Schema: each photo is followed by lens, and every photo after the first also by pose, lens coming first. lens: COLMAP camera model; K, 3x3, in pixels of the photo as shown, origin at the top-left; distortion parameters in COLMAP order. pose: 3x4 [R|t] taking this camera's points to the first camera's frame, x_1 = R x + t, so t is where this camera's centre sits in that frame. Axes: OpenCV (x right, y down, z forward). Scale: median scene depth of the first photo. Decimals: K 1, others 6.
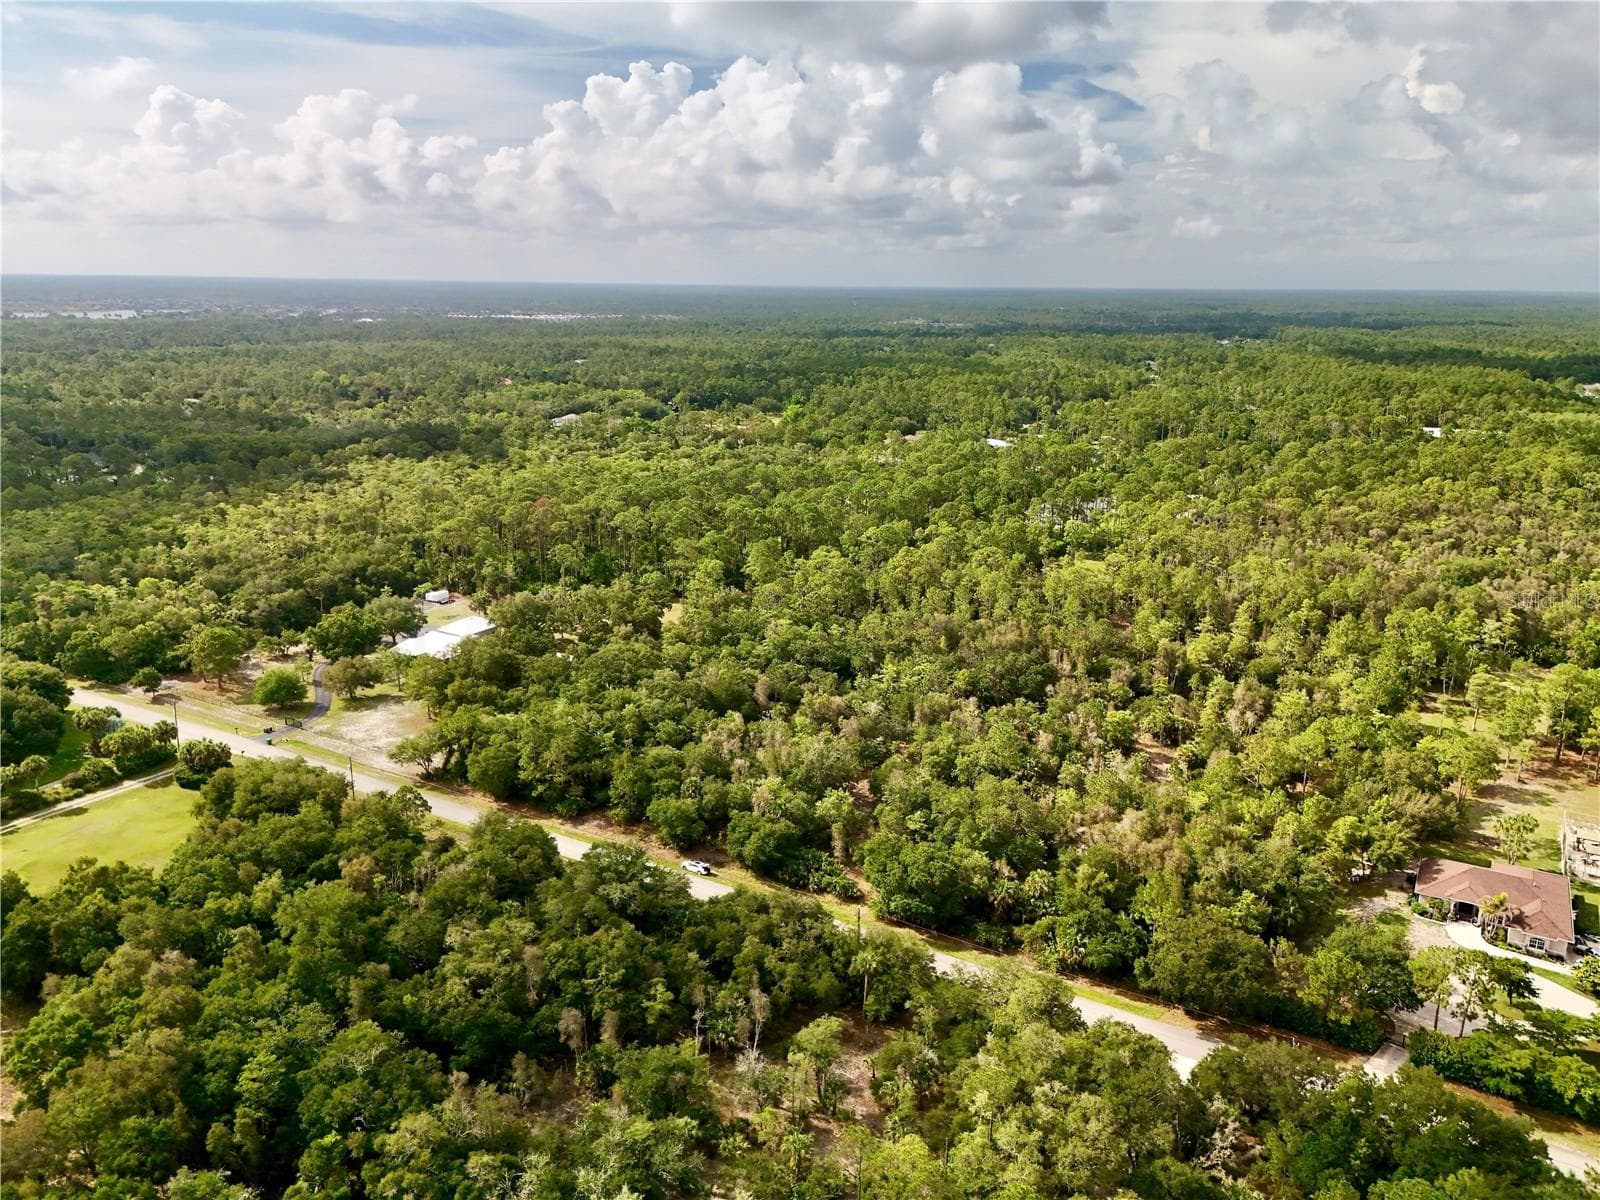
lens RADIAL K [[1173.4, 0, 818.2], [0, 1173.4, 554.9], [0, 0, 1]] dist [0.069390, -0.059812]
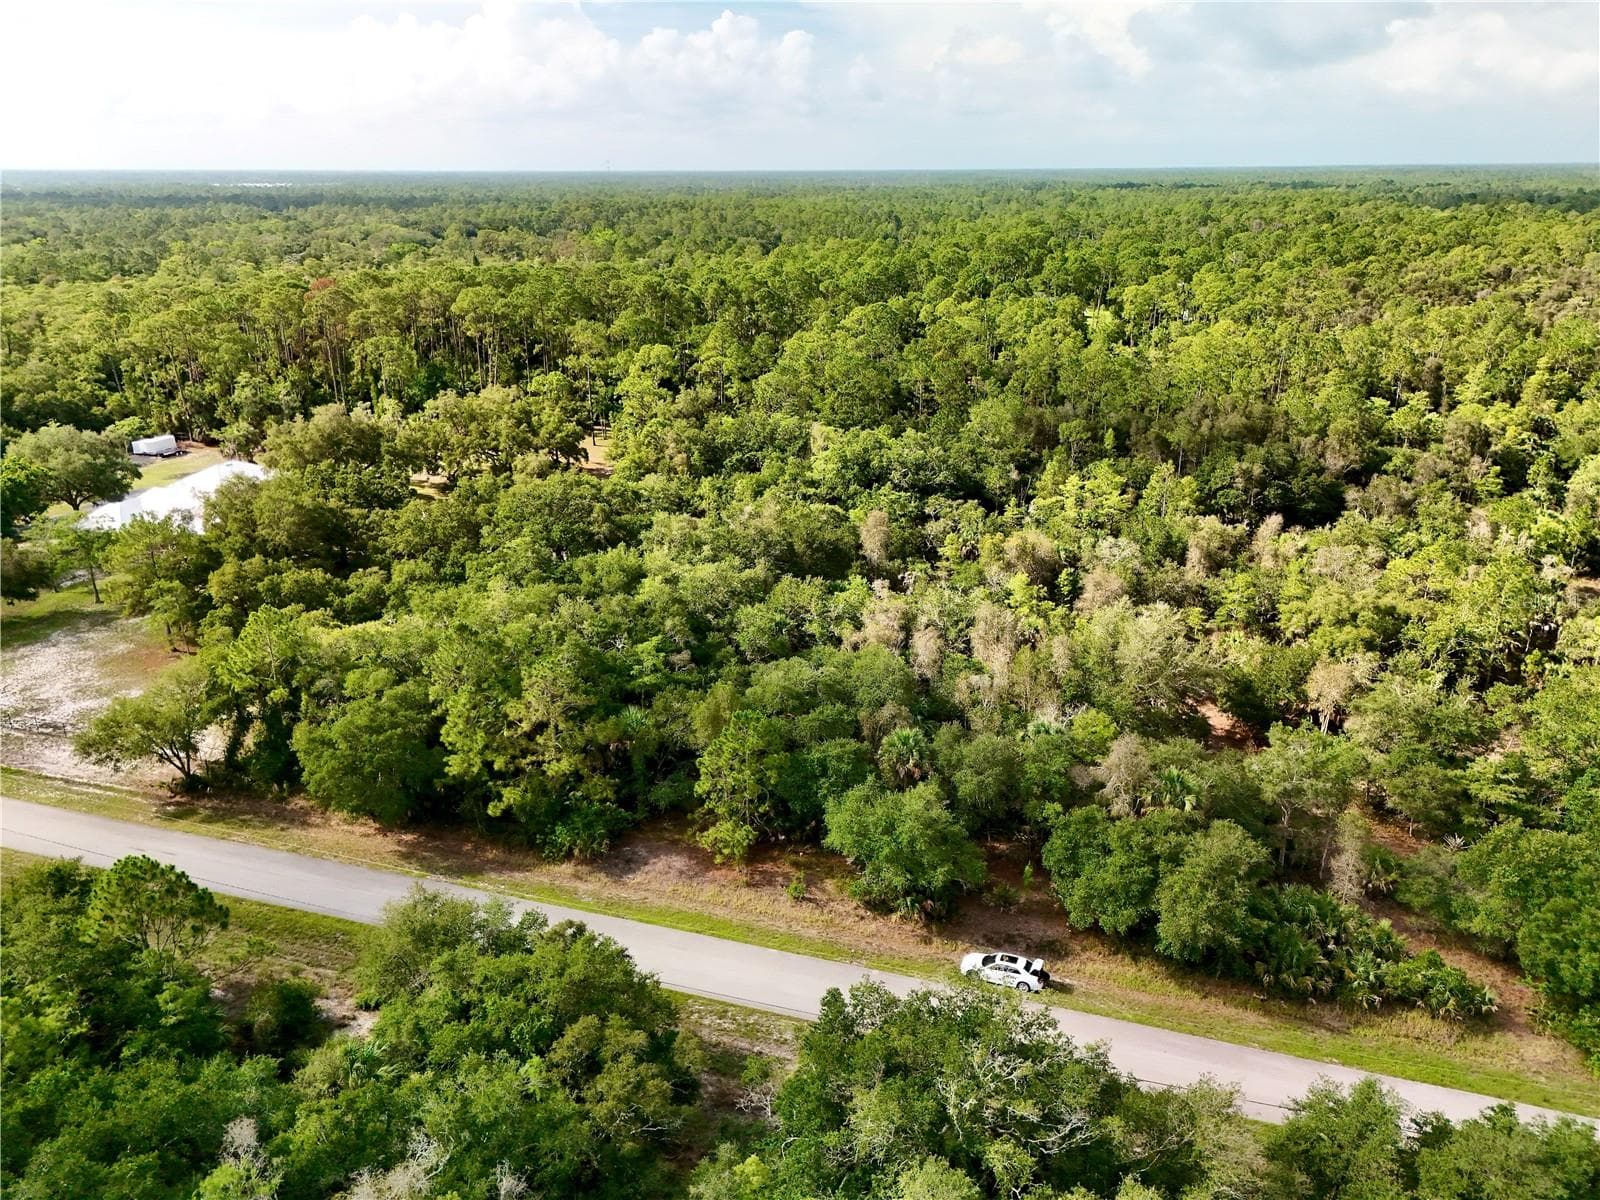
lens RADIAL K [[1167.6, 0, 805.8], [0, 1167.6, 597.7], [0, 0, 1]] dist [0.068574, -0.072120]
pose [[0.979541, -0.084720, 0.182544, -0.178683], [0.061467, 0.989675, 0.129480, 0.077362], [-0.191628, -0.115610, 0.974635, 0.531746]]
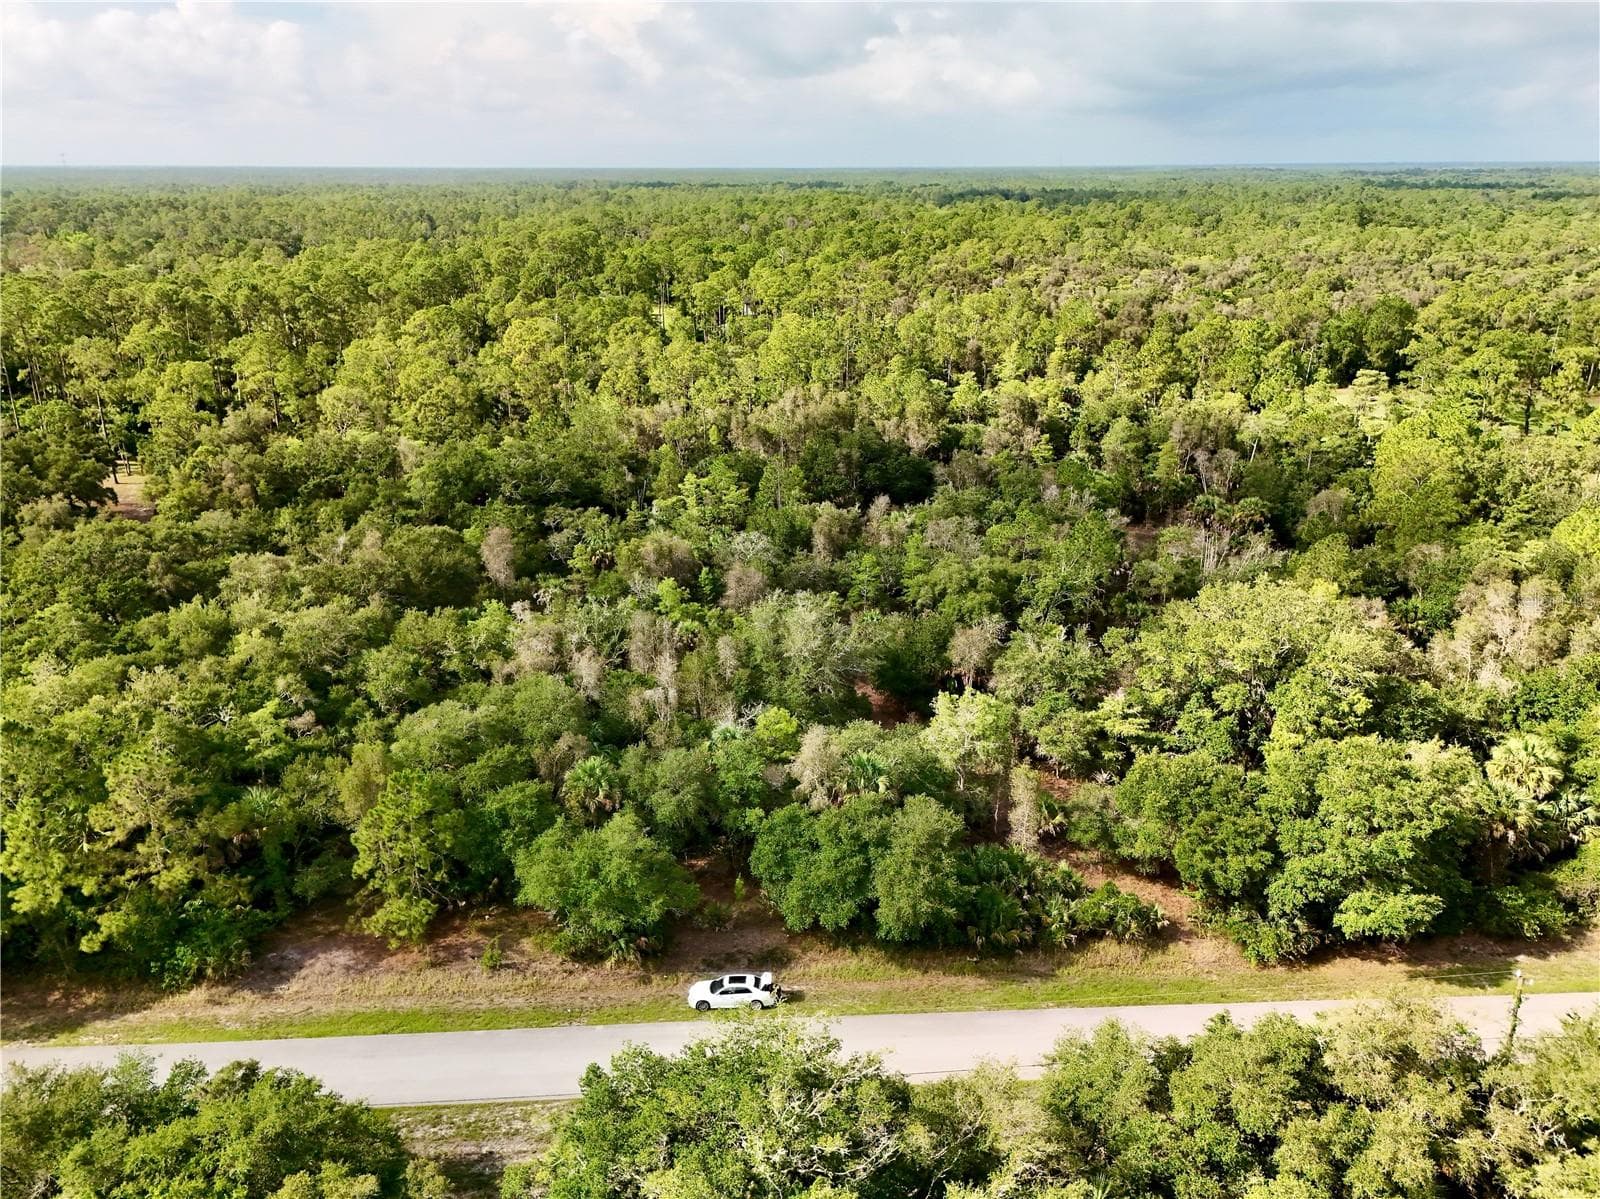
lens RADIAL K [[1183.6, 0, 800.0], [0, 1183.6, 599.5], [0, 0, 1]] dist [0.057192, -0.049490]
pose [[0.842247, -0.197925, 0.501443, -0.195279], [0.133573, 0.977778, 0.161583, 0.074780], [-0.522281, -0.069113, 0.849968, 0.554582]]
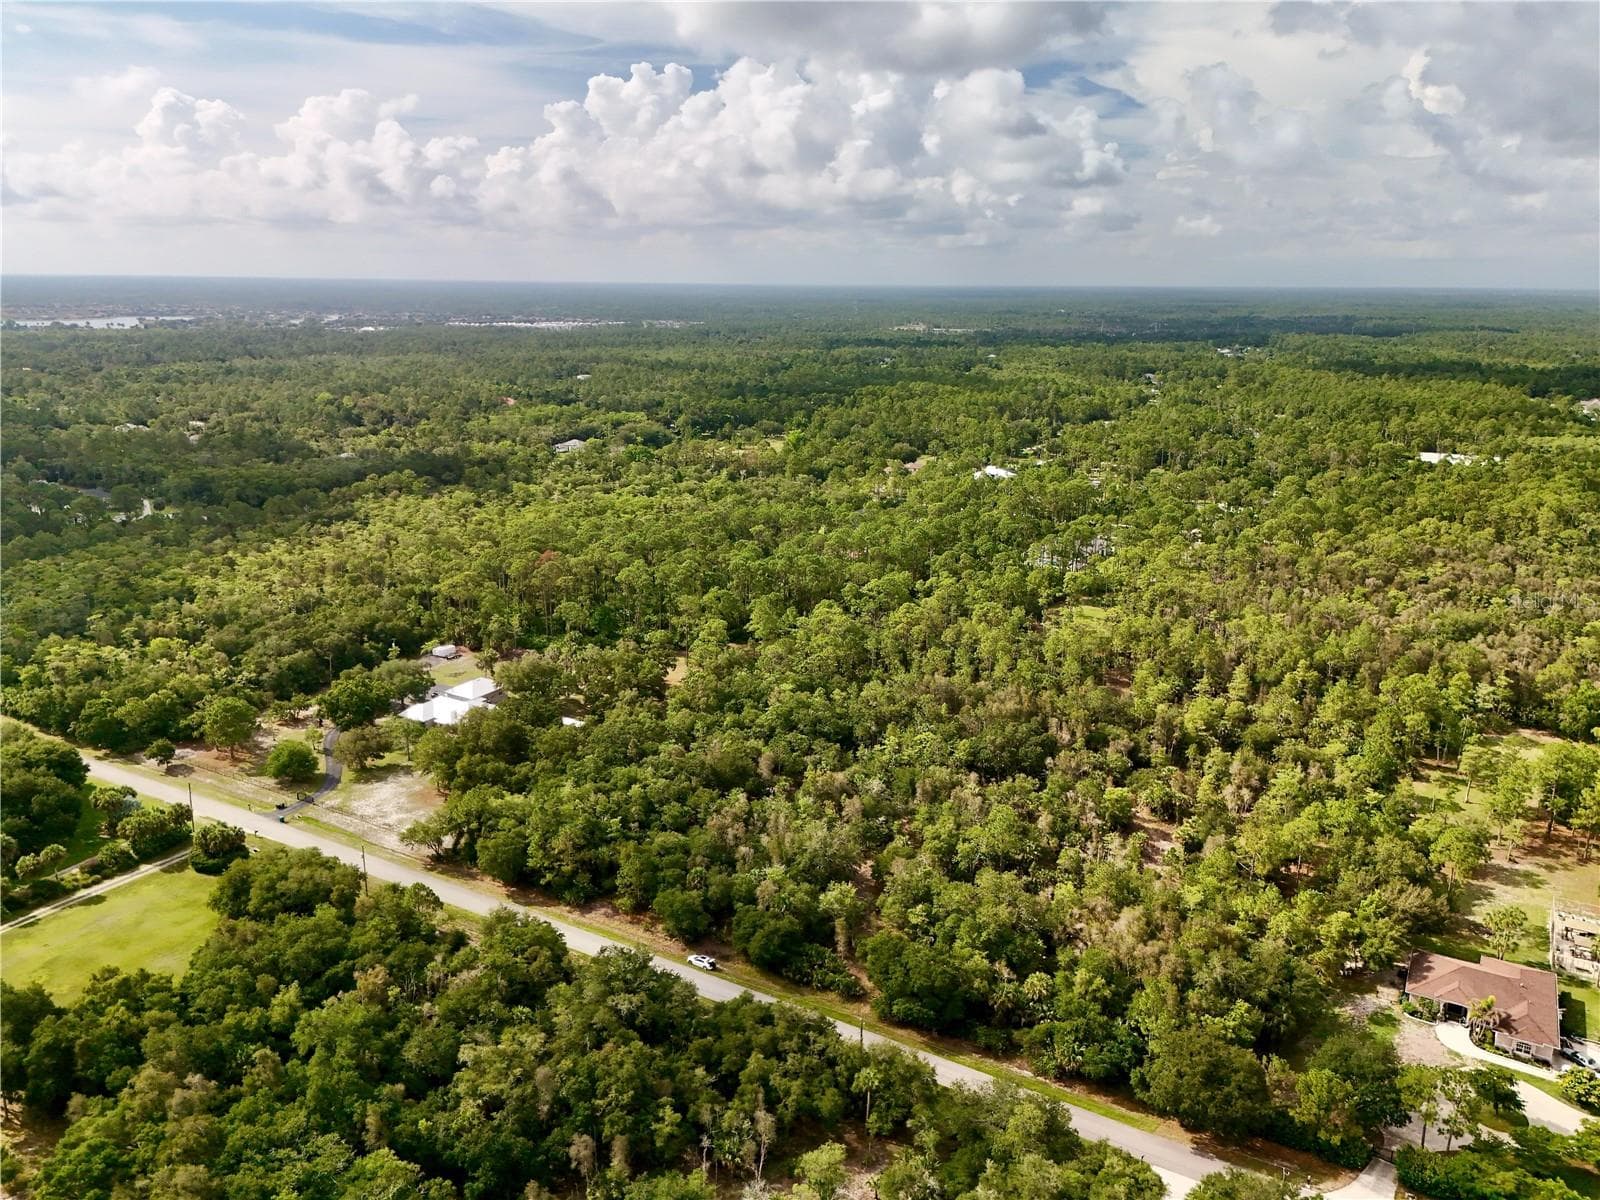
lens RADIAL K [[1173.4, 0, 818.2], [0, 1173.4, 554.9], [0, 0, 1]] dist [0.069390, -0.059812]
pose [[1.000000, -0.000024, -0.000808, -0.001608], [0.000026, 0.999999, 0.001554, -0.071070], [0.000808, -0.001554, 0.999998, -0.017608]]
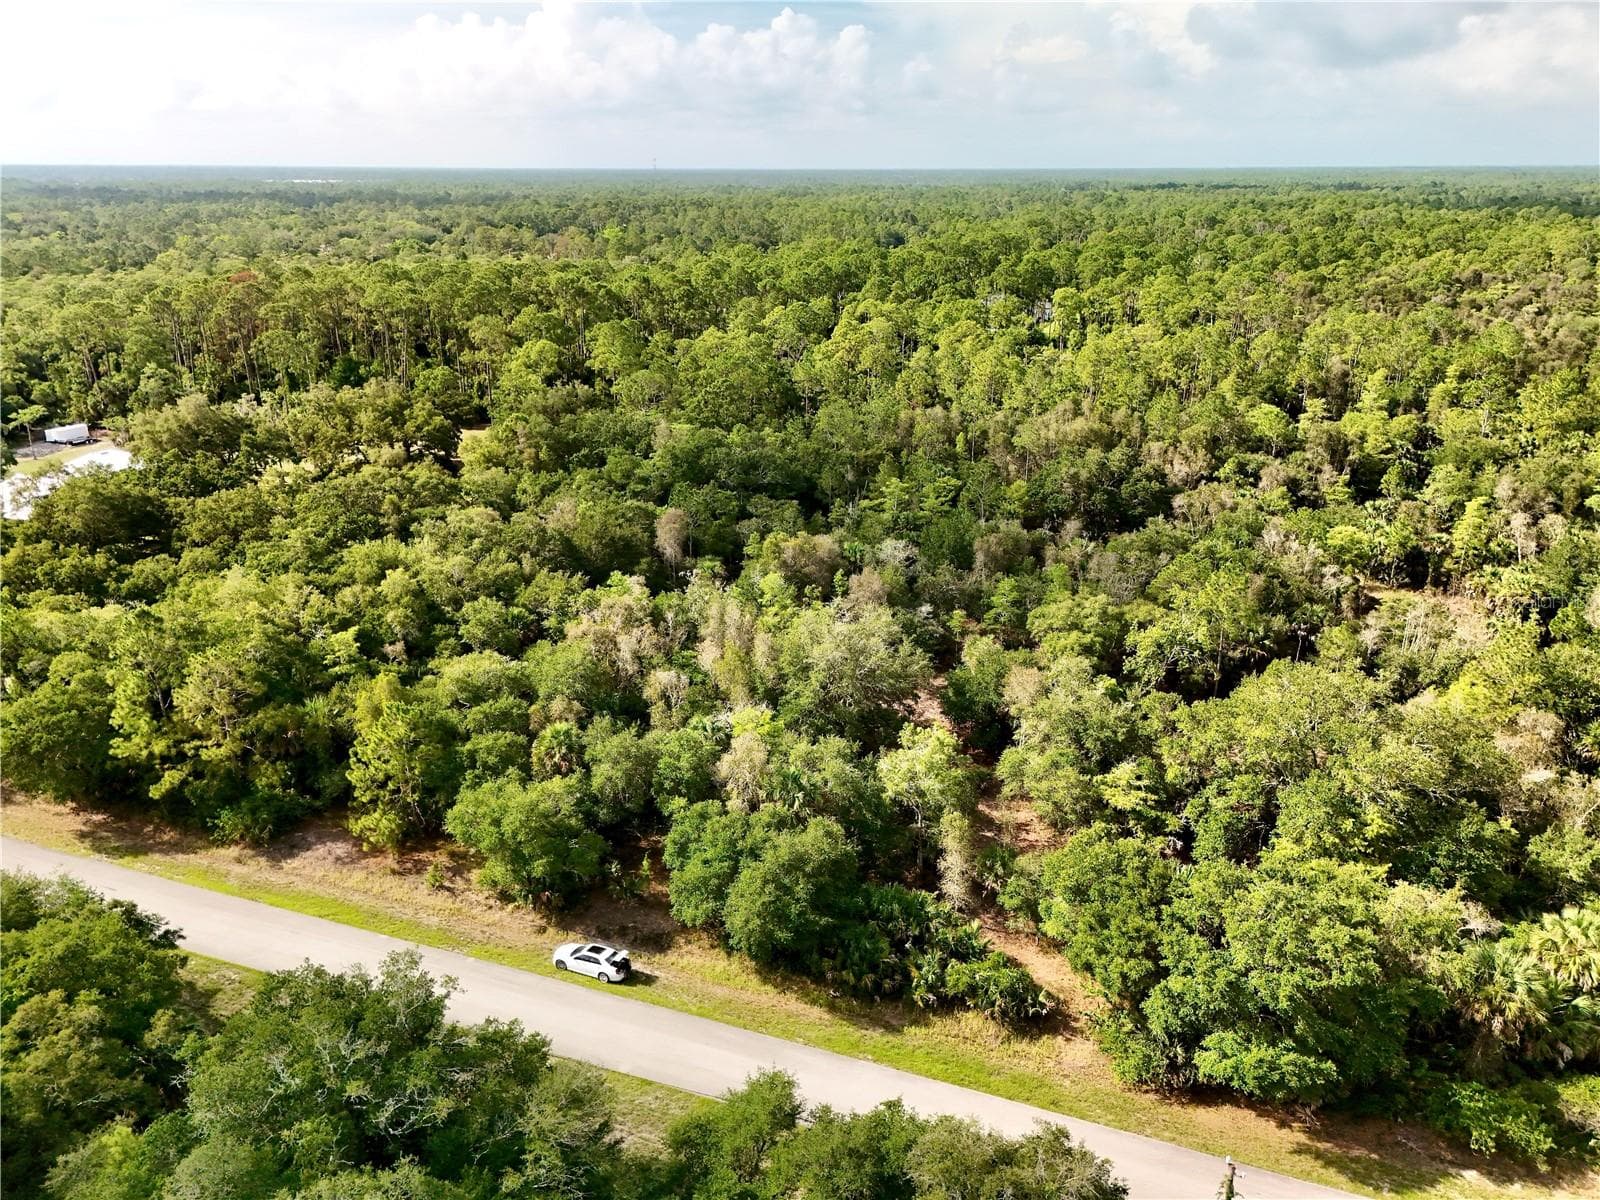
lens RADIAL K [[1167.6, 0, 805.8], [0, 1167.6, 597.7], [0, 0, 1]] dist [0.068574, -0.072120]
pose [[0.987781, -0.064982, 0.141652, -0.065733], [0.046741, 0.990608, 0.128495, 0.083460], [-0.148672, -0.120304, 0.981542, 0.507531]]
